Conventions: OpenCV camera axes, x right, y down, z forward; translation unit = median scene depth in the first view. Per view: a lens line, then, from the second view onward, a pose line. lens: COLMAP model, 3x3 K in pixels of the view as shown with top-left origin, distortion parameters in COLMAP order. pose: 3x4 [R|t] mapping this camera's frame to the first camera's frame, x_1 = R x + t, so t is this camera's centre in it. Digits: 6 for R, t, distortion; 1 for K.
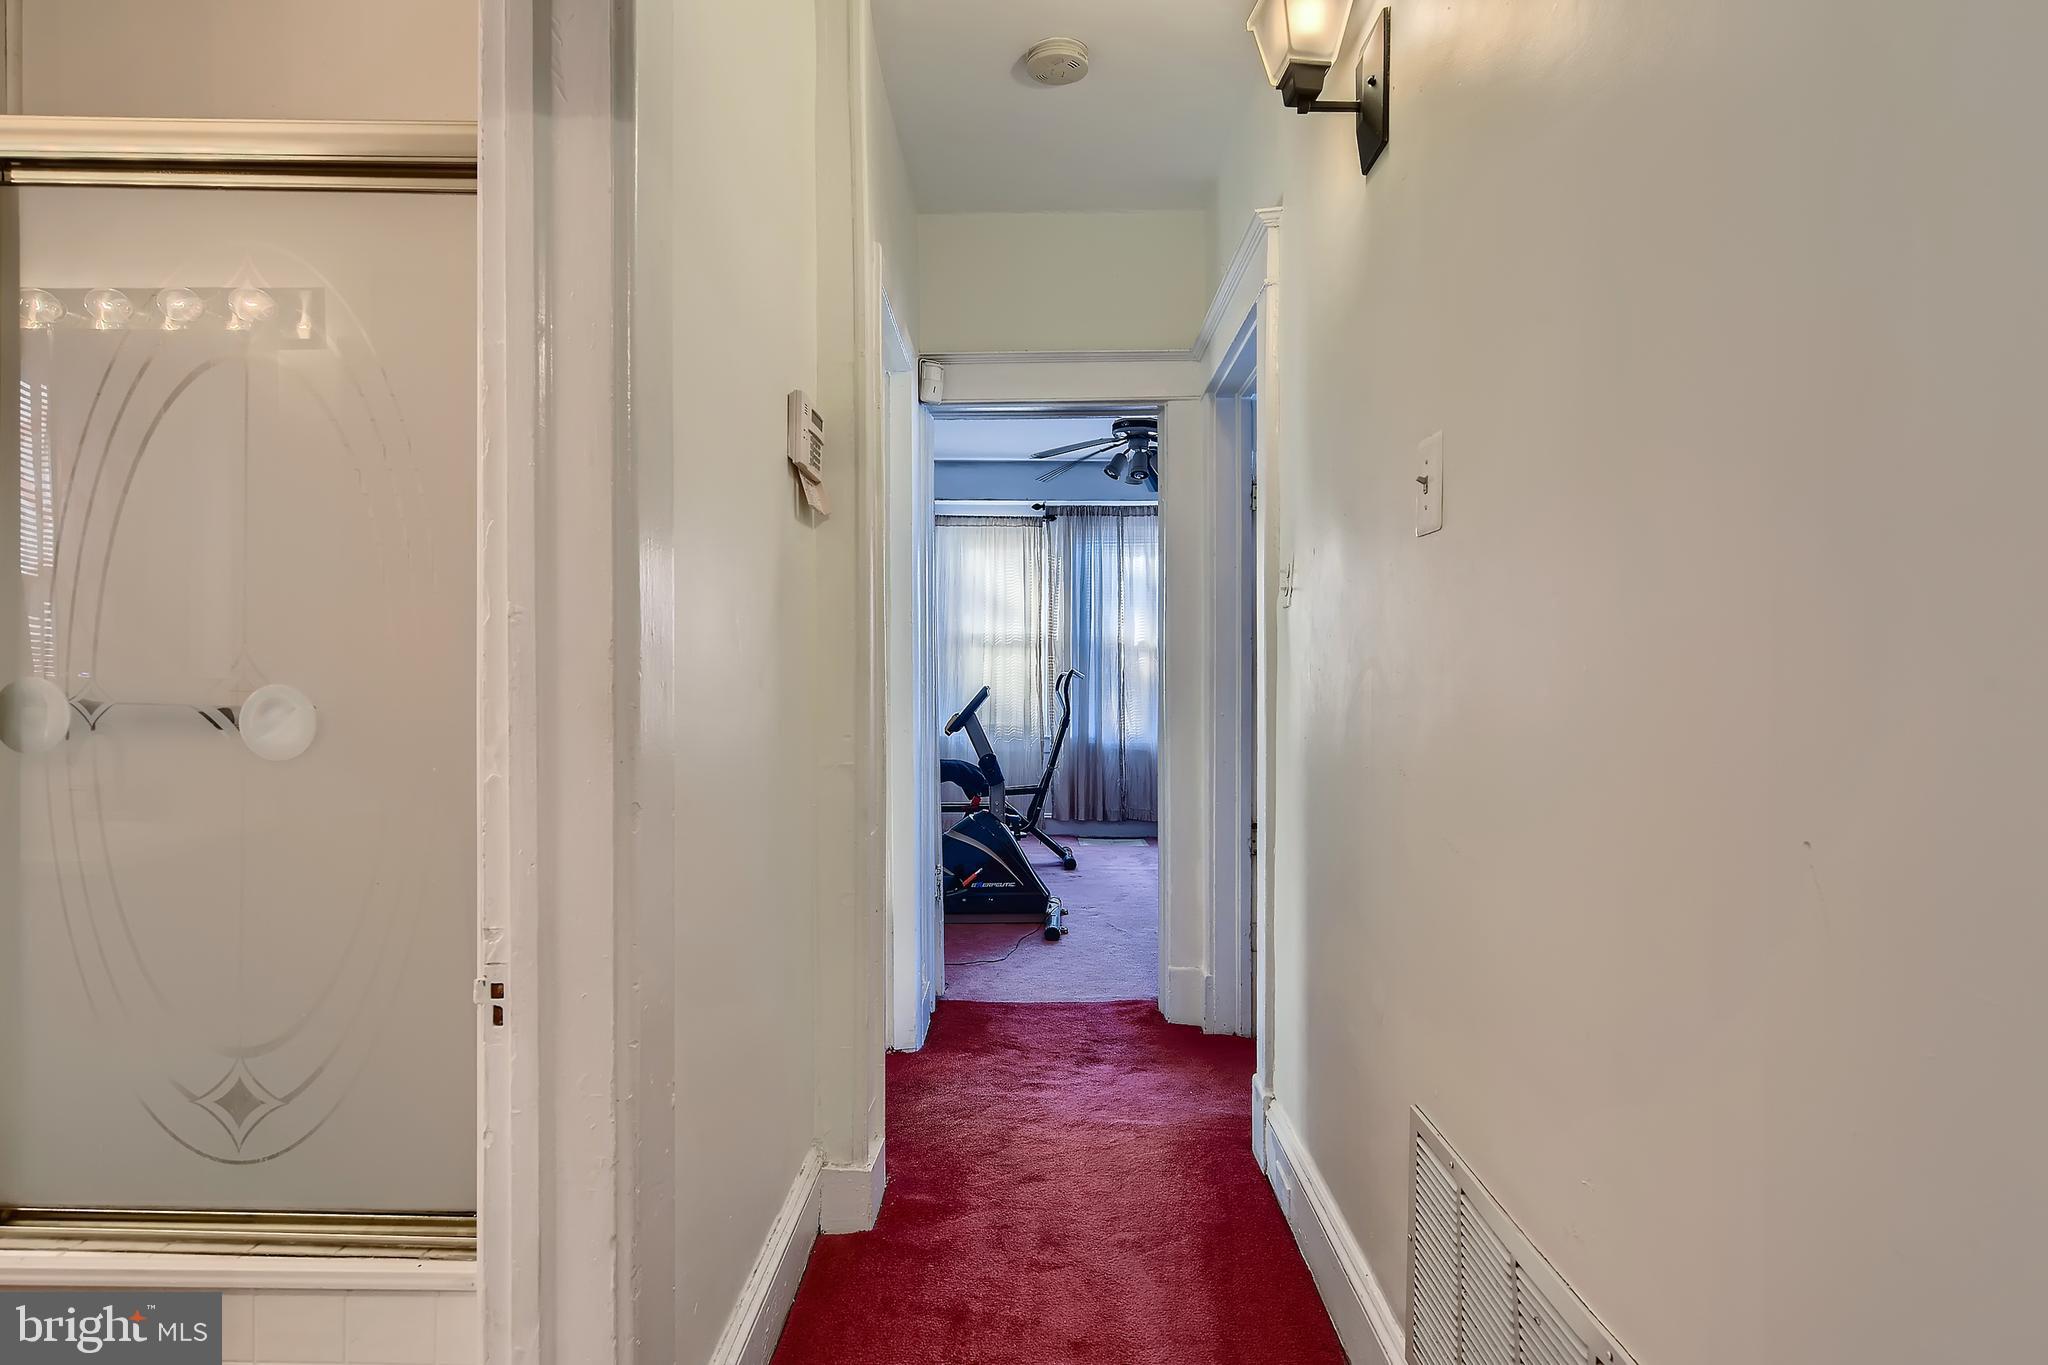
lens RADIAL K [[1044.8, 0, 1034.4], [0, 1044.8, 681.8], [0, 0, 1]] dist [0.003873, 0.001864]
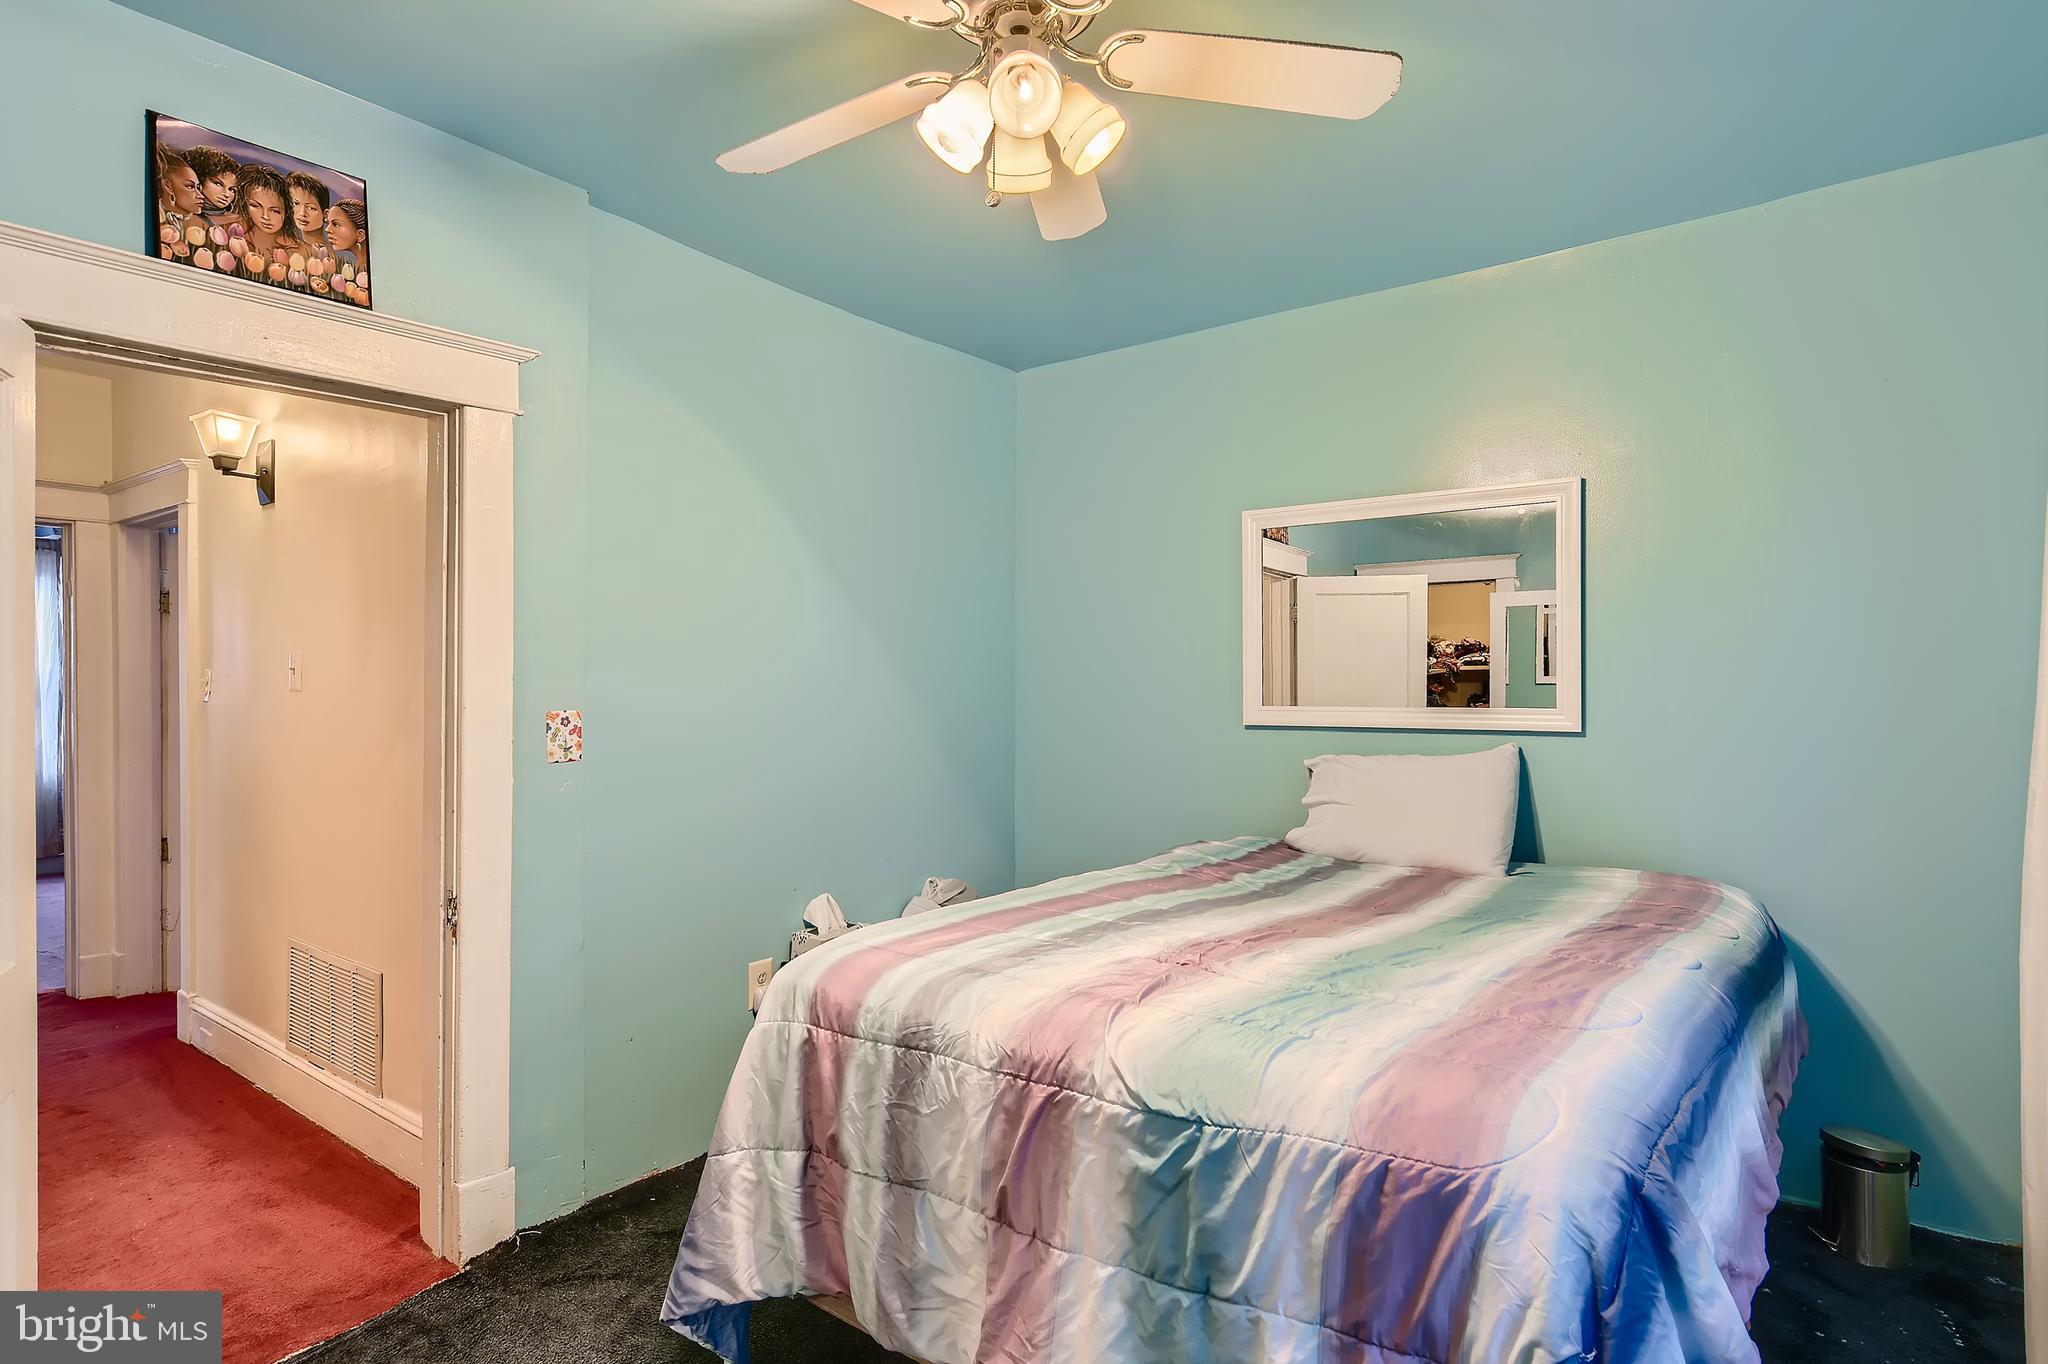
lens RADIAL K [[1044.8, 0, 1034.4], [0, 1044.8, 681.3], [0, 0, 1]] dist [0.003873, 0.001864]
pose [[0.581789, -0.004784, 0.813325, -0.492183], [0.005897, 0.999981, 0.001664, -0.131741], [-0.813318, 0.003828, 0.581807, -1.480046]]
